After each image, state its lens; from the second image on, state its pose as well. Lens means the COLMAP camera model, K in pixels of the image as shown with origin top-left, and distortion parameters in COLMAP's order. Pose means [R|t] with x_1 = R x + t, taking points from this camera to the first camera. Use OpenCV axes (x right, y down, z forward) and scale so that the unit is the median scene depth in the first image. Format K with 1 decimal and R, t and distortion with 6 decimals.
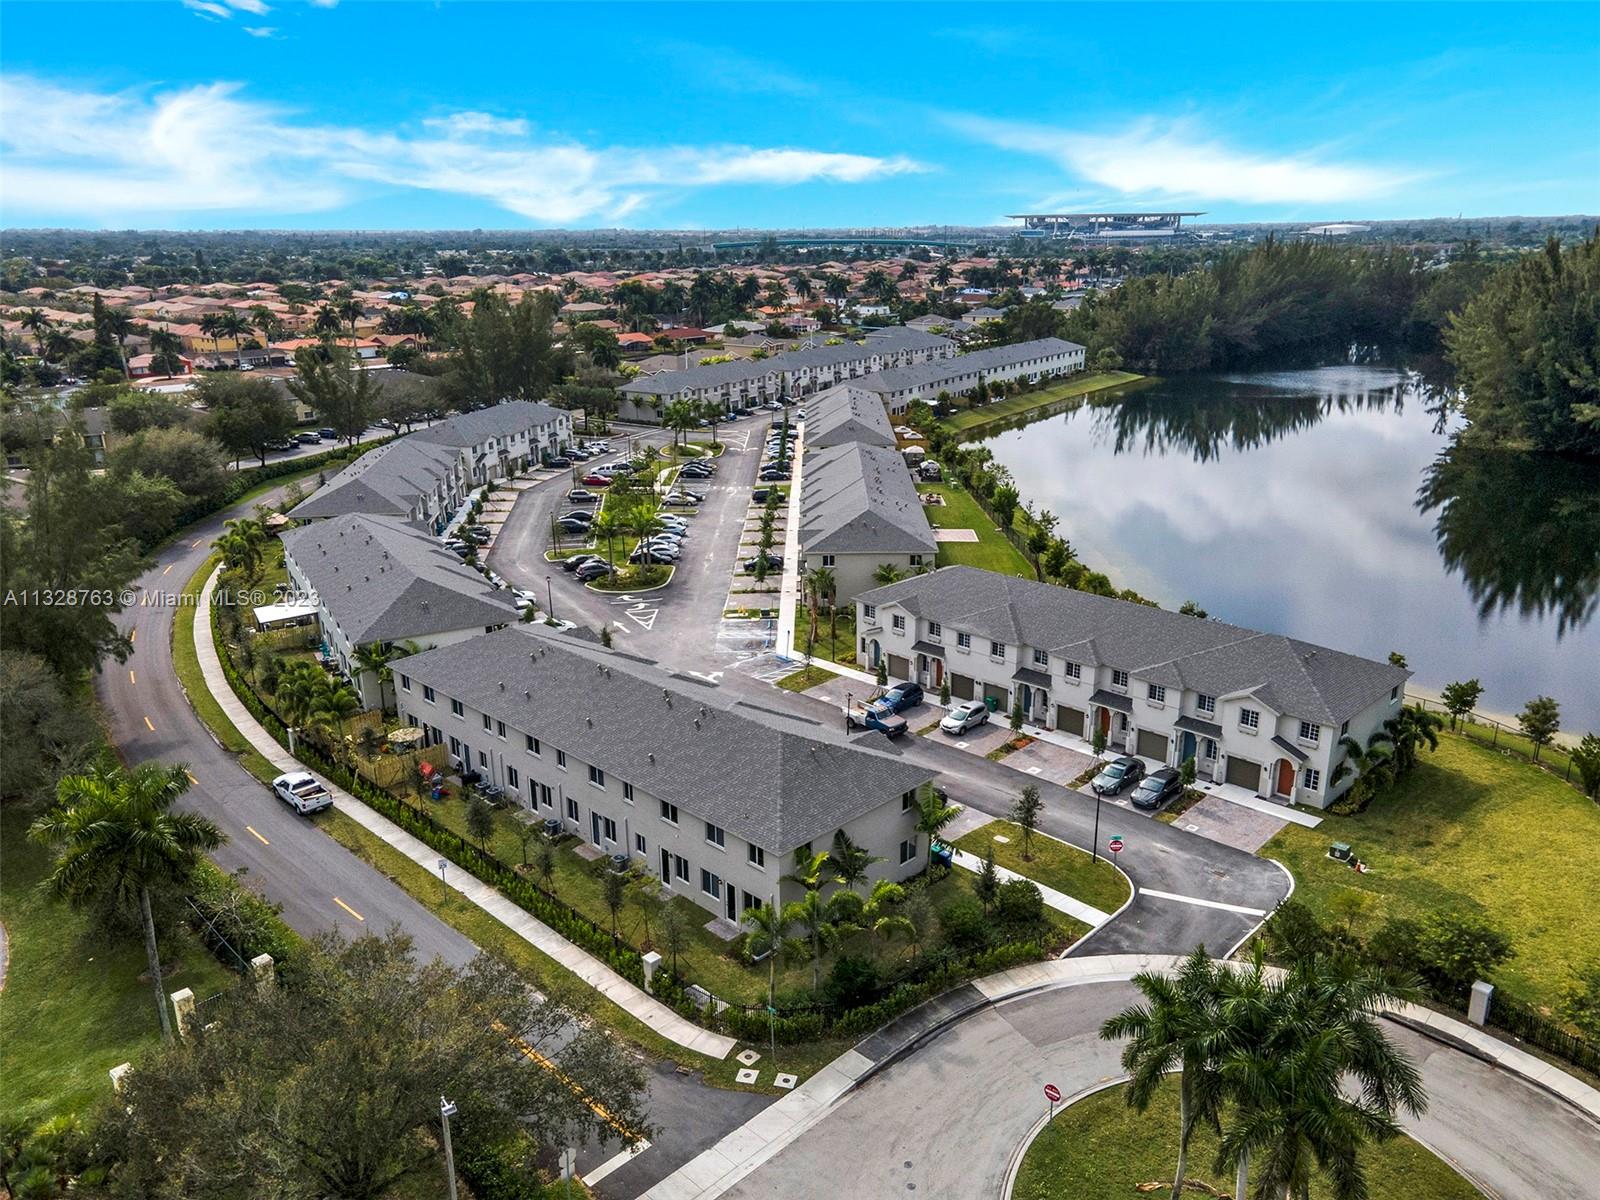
lens RADIAL K [[1236.2, 0, 799.2], [0, 1236.2, 609.6], [0, 0, 1]] dist [0.034576, 0.002946]
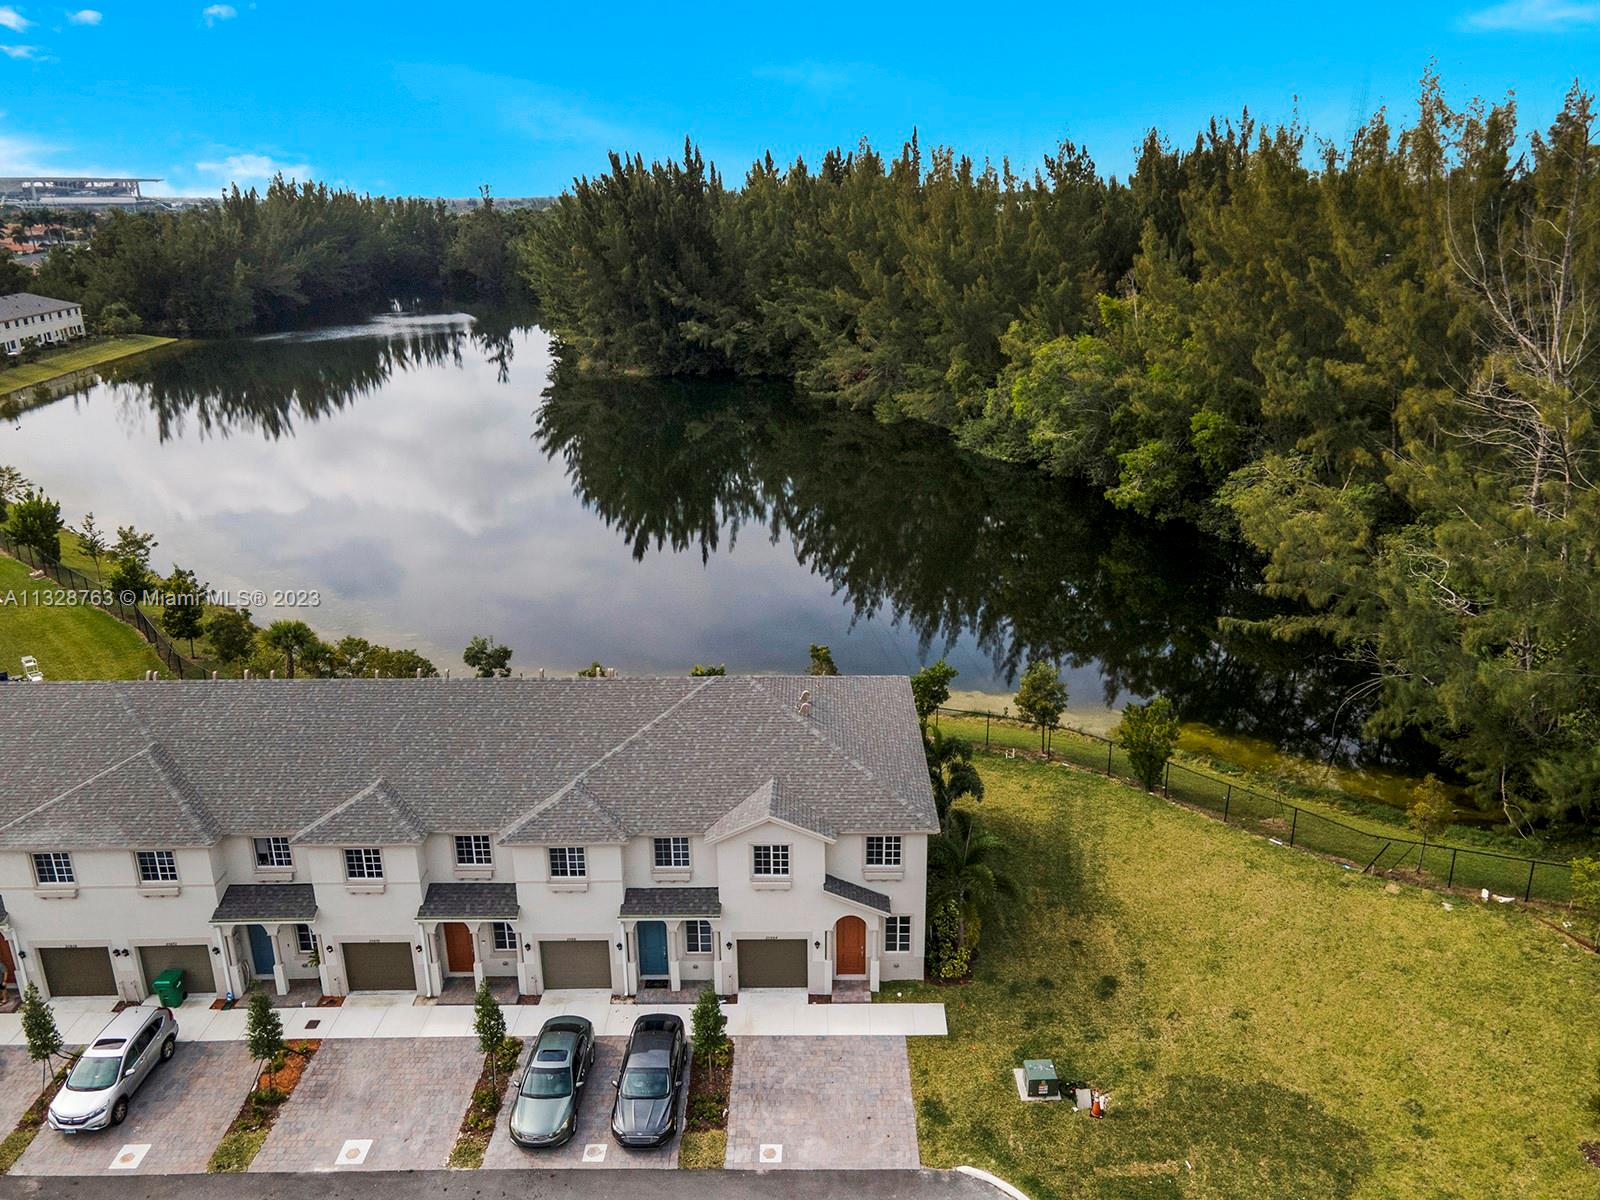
lens RADIAL K [[1193.3, 0, 801.2], [0, 1193.3, 610.0], [0, 0, 1]] dist [0.029346, 0.006682]
pose [[0.718966, -0.224285, 0.657864, 0.053845], [0.209820, 0.972383, 0.102207, -0.038453], [-0.662619, 0.064550, 0.746170, 0.430270]]
